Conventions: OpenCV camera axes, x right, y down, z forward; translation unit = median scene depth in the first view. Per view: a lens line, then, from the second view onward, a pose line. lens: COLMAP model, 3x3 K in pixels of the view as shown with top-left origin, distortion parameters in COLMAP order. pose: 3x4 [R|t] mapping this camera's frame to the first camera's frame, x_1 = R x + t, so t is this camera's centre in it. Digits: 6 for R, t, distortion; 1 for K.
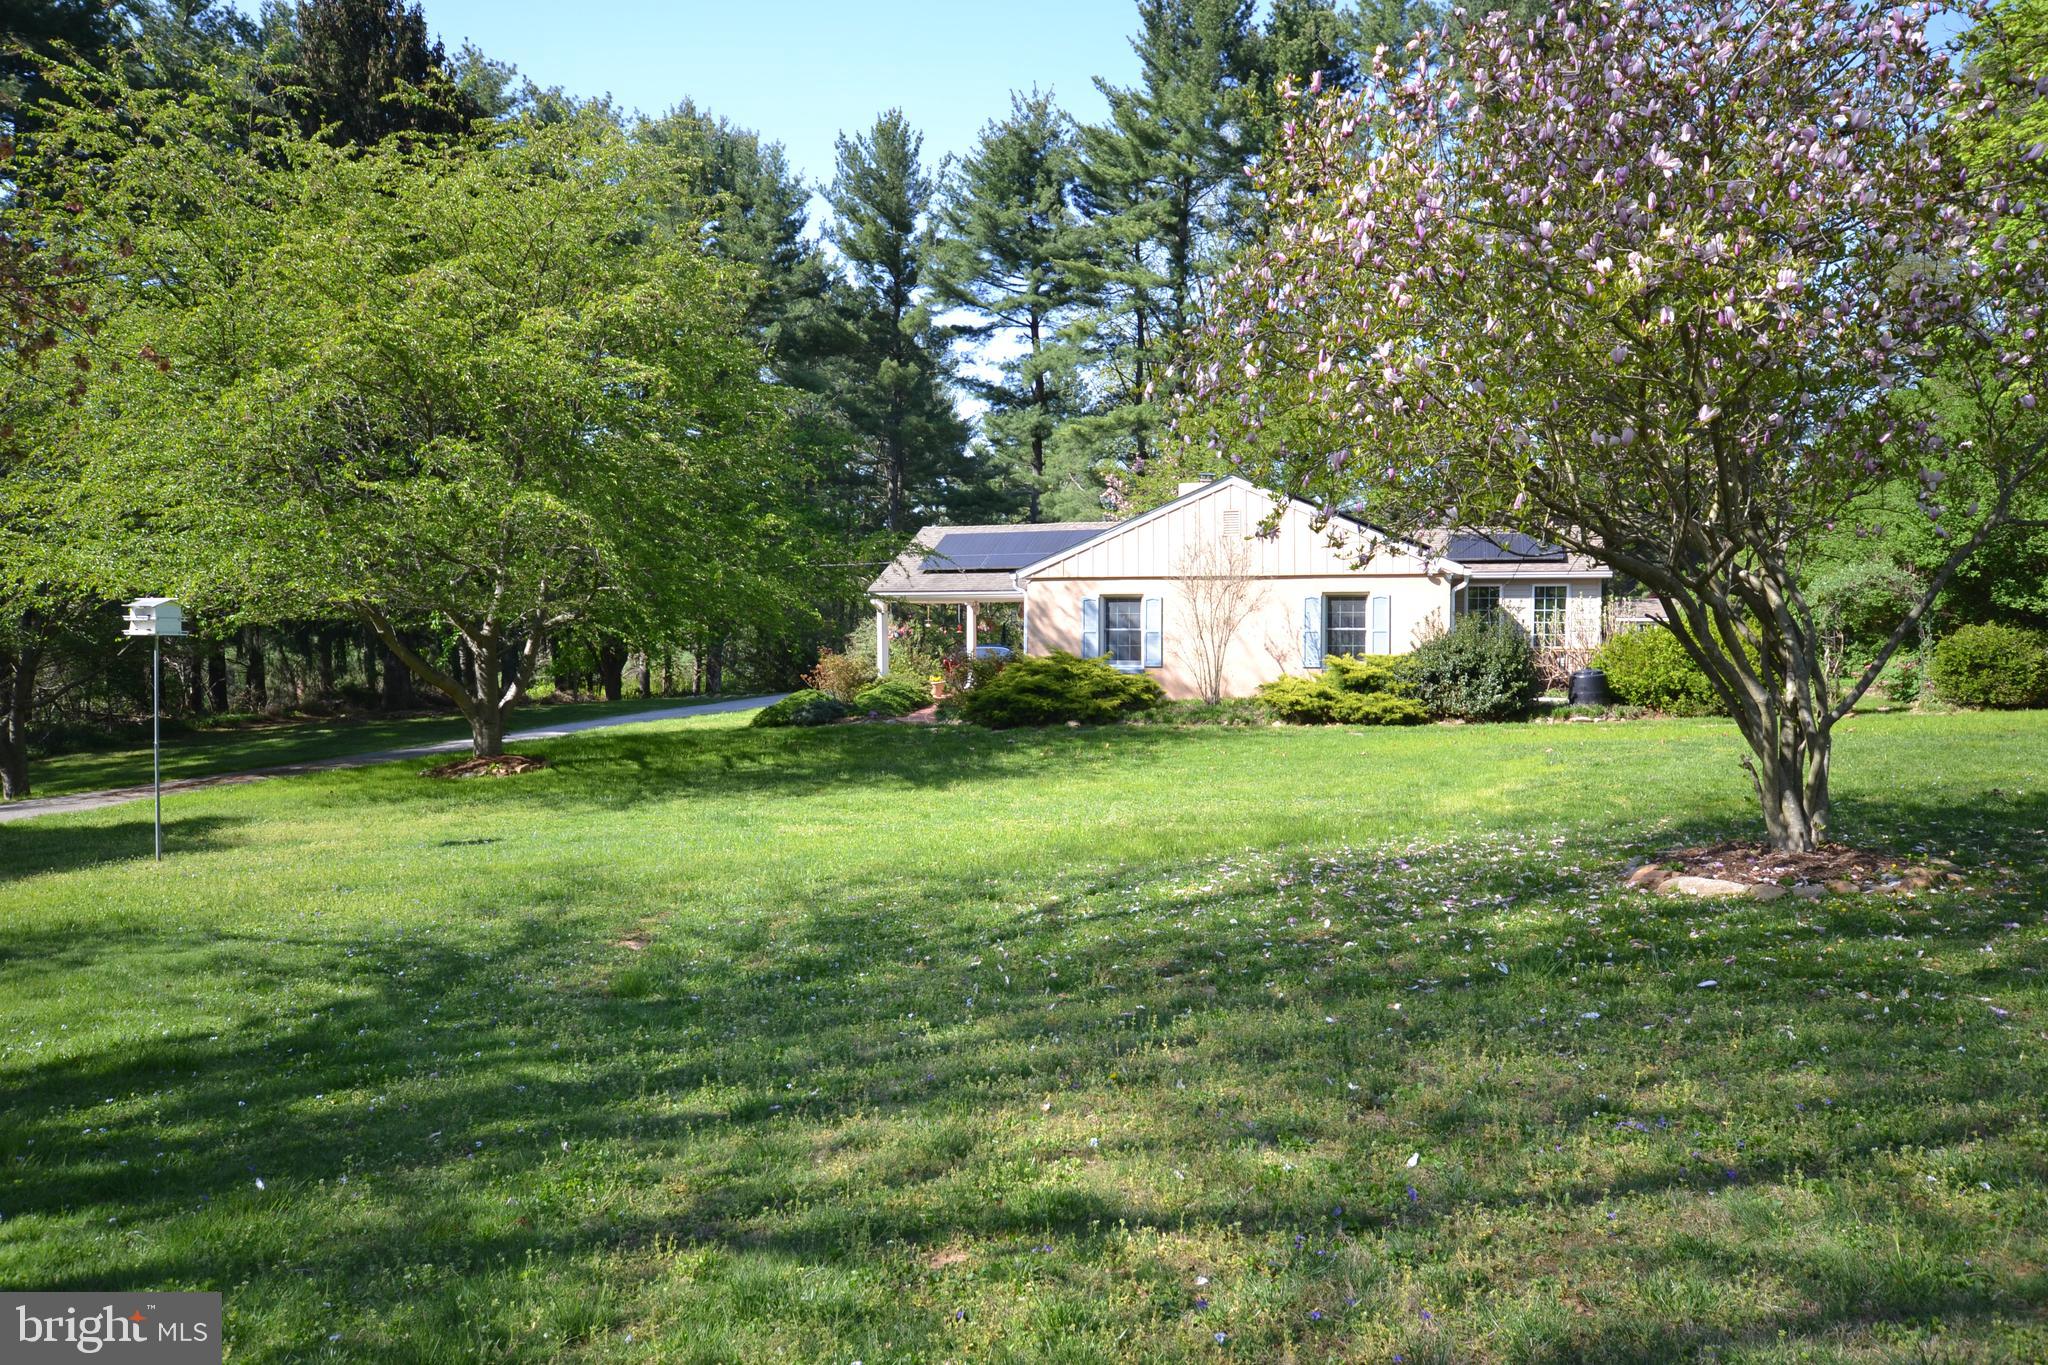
lens RADIAL K [[1254.6, 0, 1092.0], [0, 1254.6, 666.8], [0, 0, 1]] dist [0.027653, 0.000217]
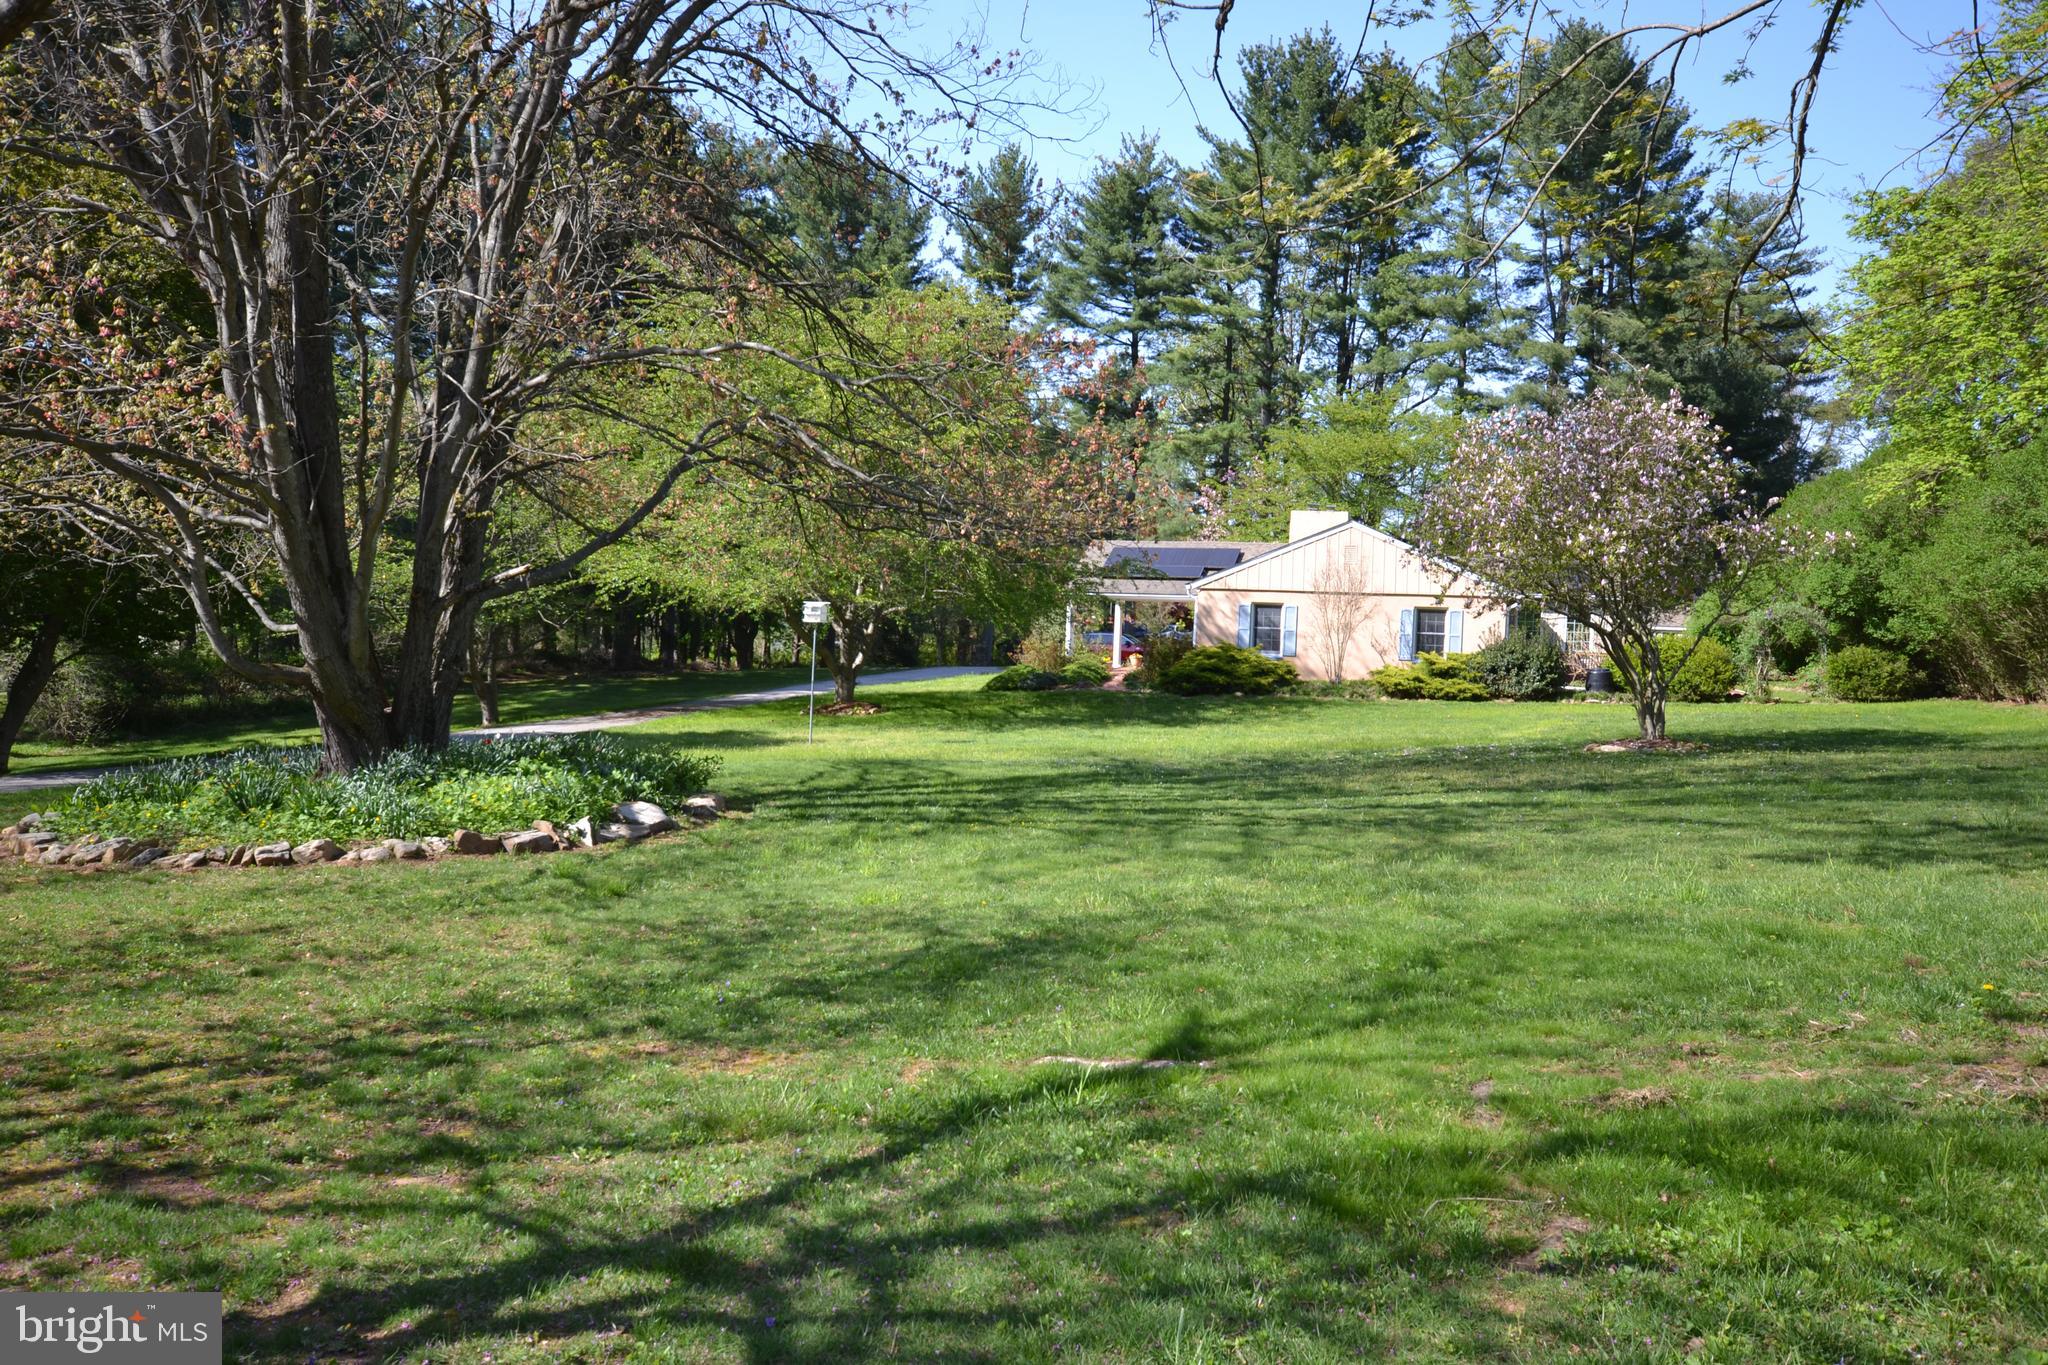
lens RADIAL K [[1757.0, 0, 990.3], [0, 1757.0, 666.3], [0, 0, 1]] dist [0.031844, -0.007759]
pose [[0.999424, 0.033201, 0.006972, -0.290937], [-0.033264, 0.999405, 0.009150, 0.004620], [-0.006664, -0.009377, 0.999934, -0.927947]]
